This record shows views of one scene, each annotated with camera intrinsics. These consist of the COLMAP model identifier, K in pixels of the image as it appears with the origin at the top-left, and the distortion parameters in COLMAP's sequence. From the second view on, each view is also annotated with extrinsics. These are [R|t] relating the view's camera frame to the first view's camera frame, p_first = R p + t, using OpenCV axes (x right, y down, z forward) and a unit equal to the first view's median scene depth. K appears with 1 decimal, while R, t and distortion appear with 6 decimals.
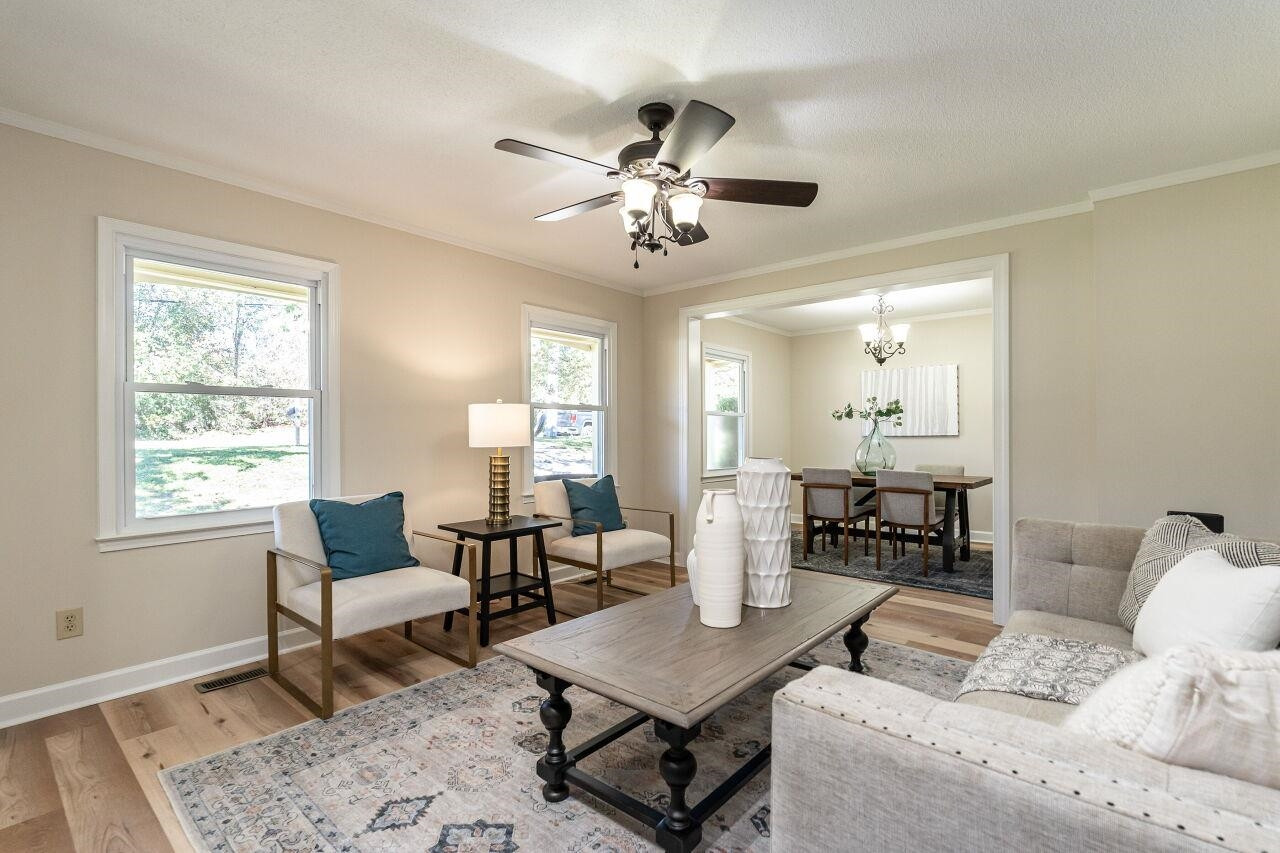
lens RADIAL K [[581.1, 0, 640.0], [0, 581.1, 426.5], [0, 0, 1]] dist [-0.001552, -0.000135]
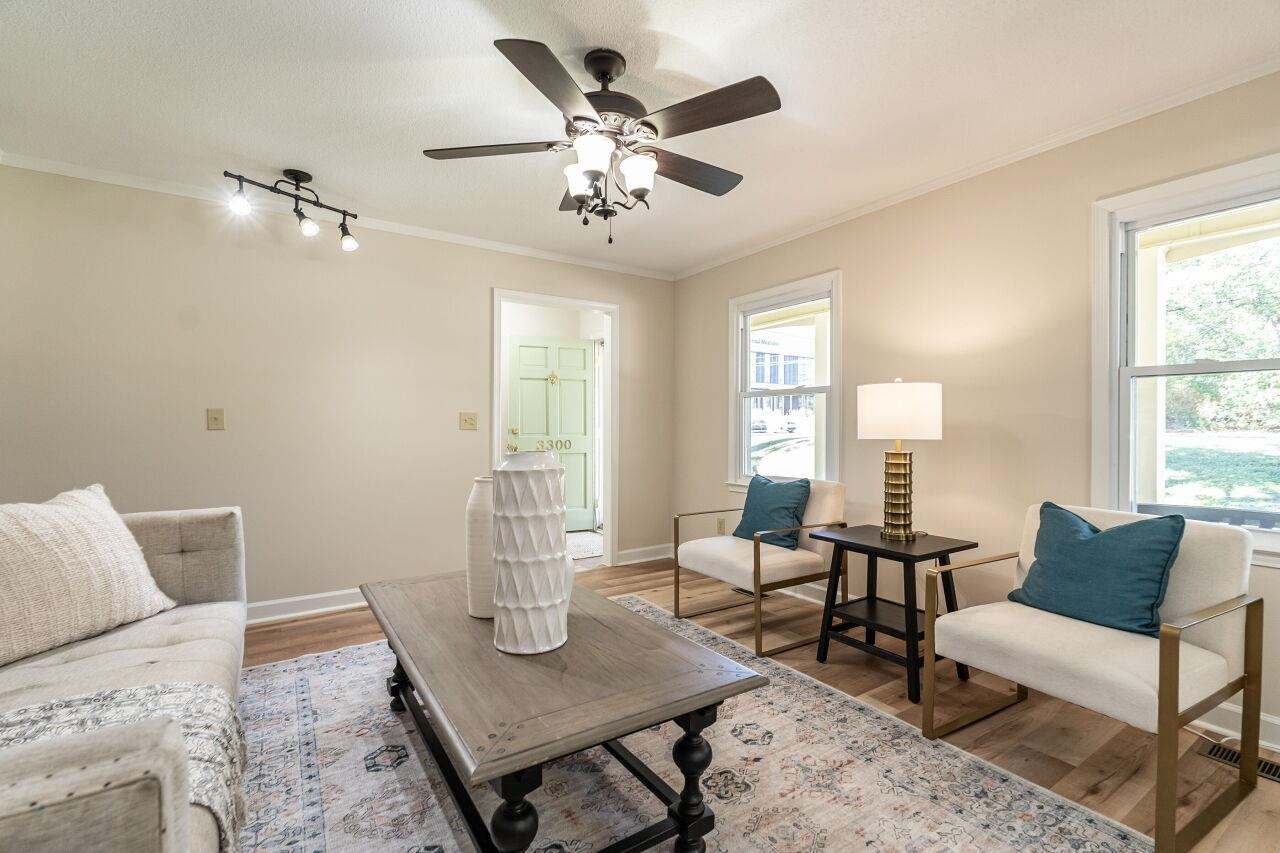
lens RADIAL K [[567.8, 0, 645.4], [0, 567.8, 421.5], [0, 0, 1]] dist [-0.002110, -0.000275]
pose [[-0.271629, -0.006098, -0.962383, 0.744621], [0.006681, 0.999944, -0.008222, 0.018000], [0.962379, -0.008663, -0.271573, 1.139774]]
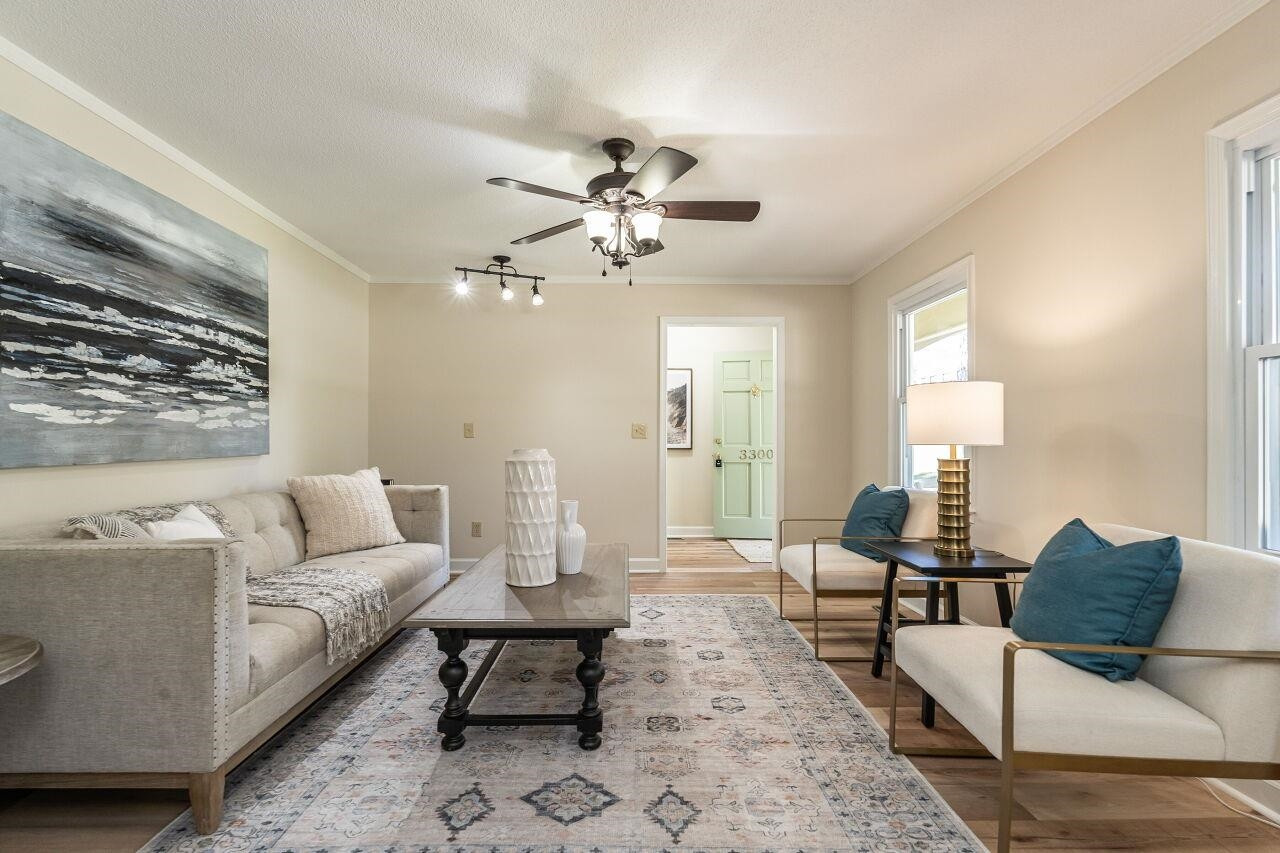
lens RADIAL K [[588.2, 0, 624.4], [0, 588.2, 425.9], [0, 0, 1]] dist [-0.001199, 0.000098]
pose [[-0.754598, -0.014007, -0.656037, 0.675204], [0.005445, 0.999604, -0.027606, 0.036477], [0.656164, -0.024403, -0.754223, 1.643219]]
